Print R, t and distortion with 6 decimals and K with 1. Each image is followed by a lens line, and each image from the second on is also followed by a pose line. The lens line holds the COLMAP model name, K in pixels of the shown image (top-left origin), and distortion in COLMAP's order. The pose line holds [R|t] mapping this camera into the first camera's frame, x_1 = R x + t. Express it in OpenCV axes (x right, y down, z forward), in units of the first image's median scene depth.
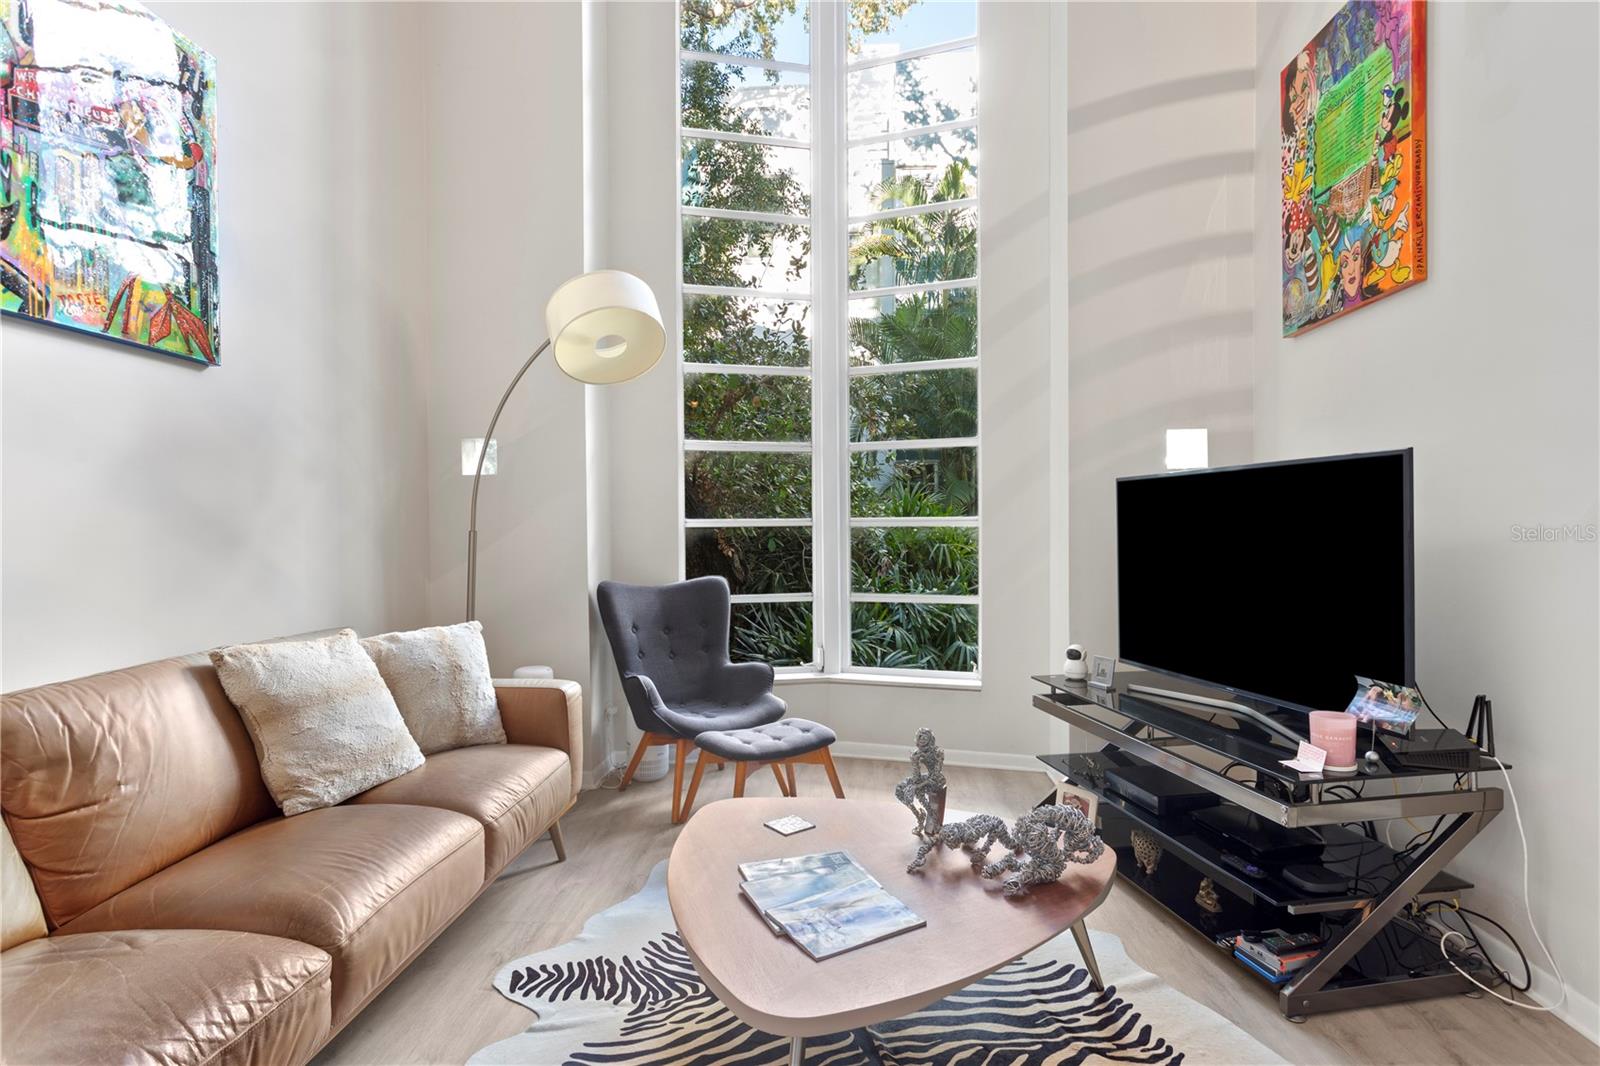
lens RADIAL K [[830.8, 0, 801.0], [0, 830.8, 544.2], [0, 0, 1]] dist [-0.001926, -0.000205]
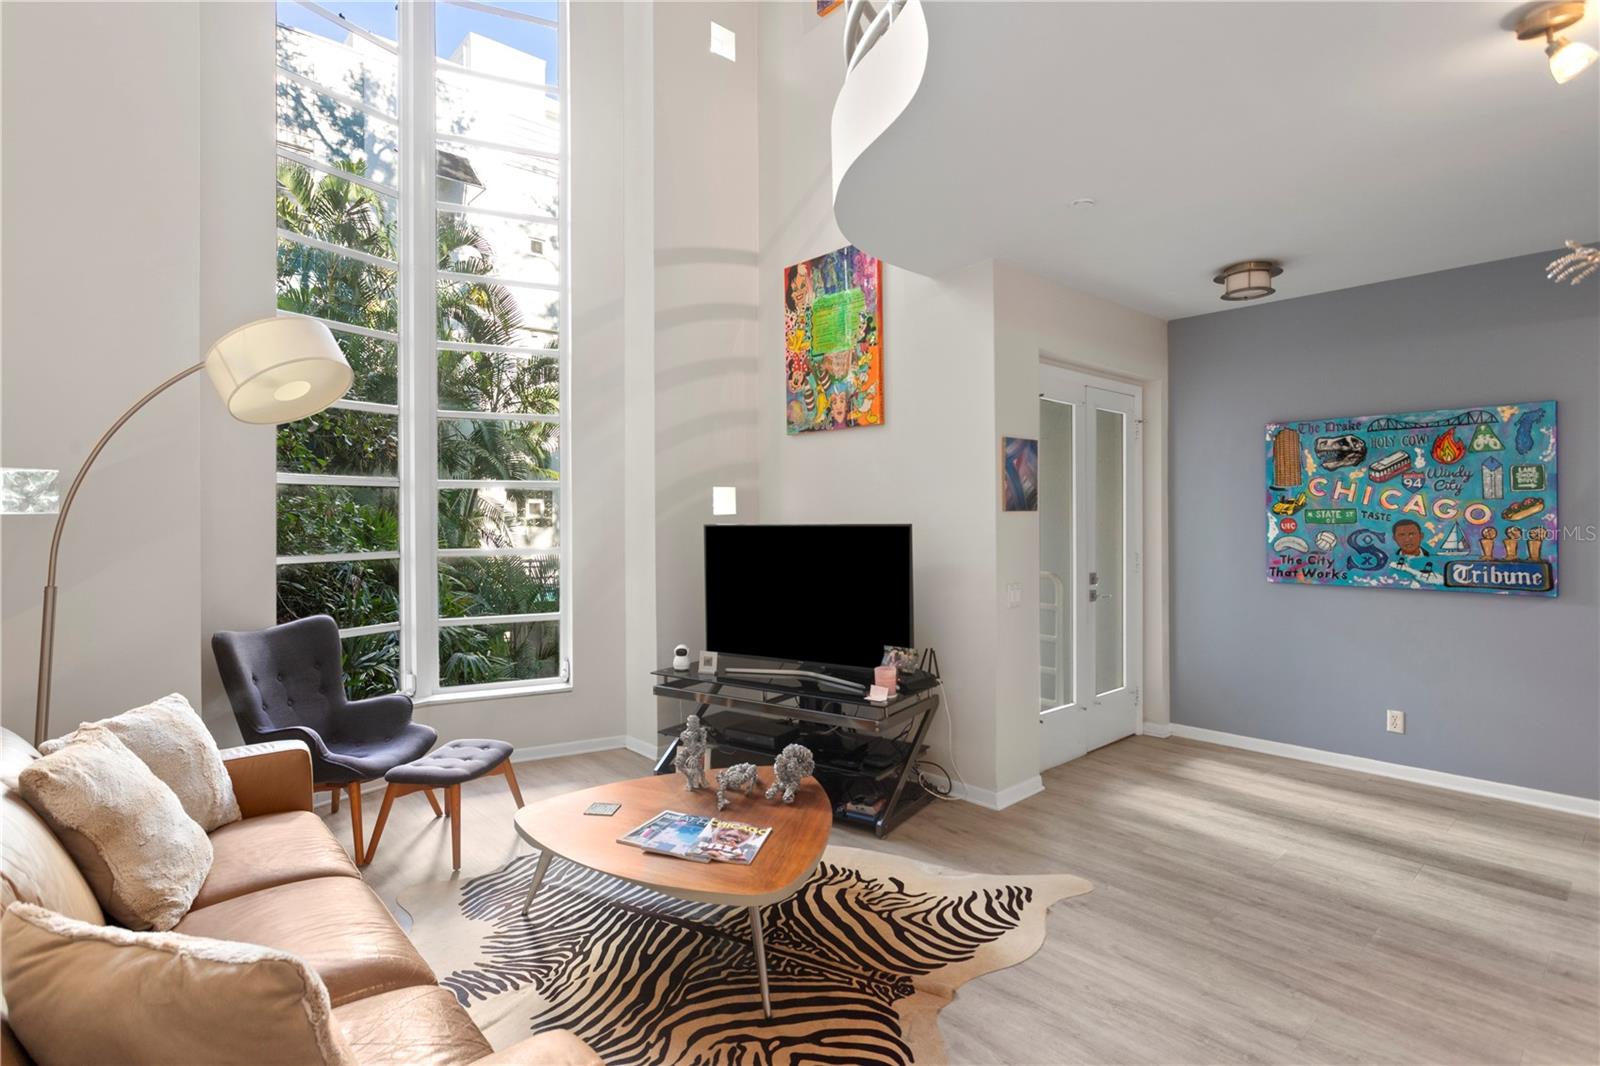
lens RADIAL K [[783.9, 0, 801.0], [0, 783.9, 518.3], [0, 0, 1]] dist [-0.006242, 0.003107]
pose [[0.703616, 0.003468, 0.710572, -0.521195], [0.016712, 0.999631, -0.021428, -0.066022], [-0.710384, 0.026952, 0.703298, -0.071120]]
